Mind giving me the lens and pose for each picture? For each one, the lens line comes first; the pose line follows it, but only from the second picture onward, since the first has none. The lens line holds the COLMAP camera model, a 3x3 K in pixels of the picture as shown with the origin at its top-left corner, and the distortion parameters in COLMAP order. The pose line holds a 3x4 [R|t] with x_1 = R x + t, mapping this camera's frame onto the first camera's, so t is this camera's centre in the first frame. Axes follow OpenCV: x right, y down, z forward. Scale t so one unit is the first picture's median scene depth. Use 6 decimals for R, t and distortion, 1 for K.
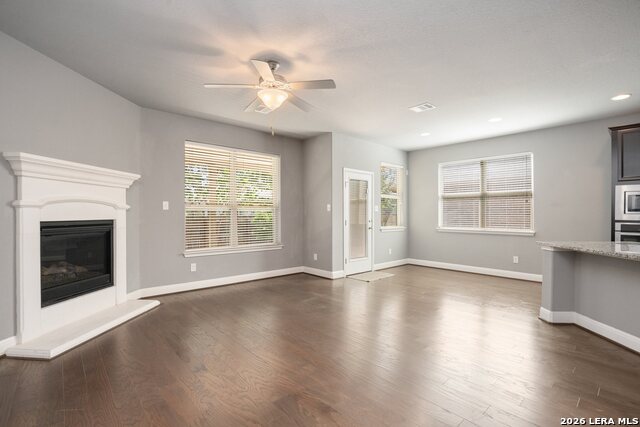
lens RADIAL K [[301.0, 0, 320.1], [0, 301.0, 215.1], [0, 0, 1]] dist [0.003432, 0.002334]
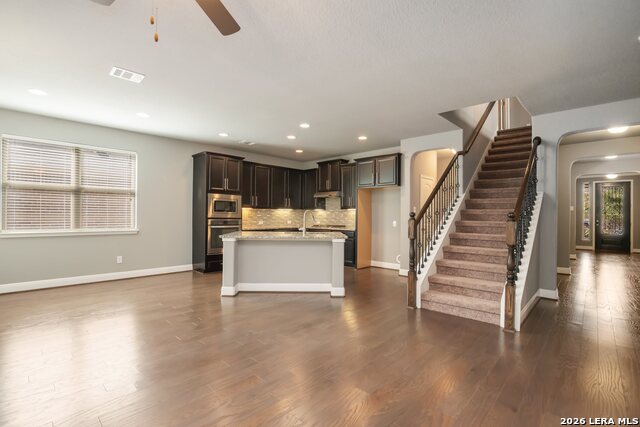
lens RADIAL K [[301.0, 0, 318.9], [0, 301.0, 214.2], [0, 0, 1]] dist [0.003432, 0.002334]
pose [[-0.048149, -0.003293, 0.998835, -0.327114], [-0.005707, 0.999979, 0.003022, -0.004578], [-0.998824, -0.005554, -0.048167, 0.387592]]
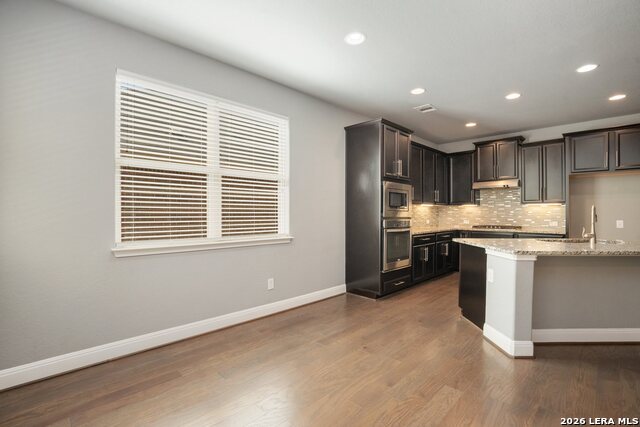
lens RADIAL K [[301.0, 0, 321.9], [0, 301.0, 212.1], [0, 0, 1]] dist [0.003432, 0.002334]
pose [[-0.043292, -0.004443, 0.999053, 0.017130], [0.002931, 0.999985, 0.004574, -0.003920], [-0.999058, 0.003126, -0.043278, 0.870488]]
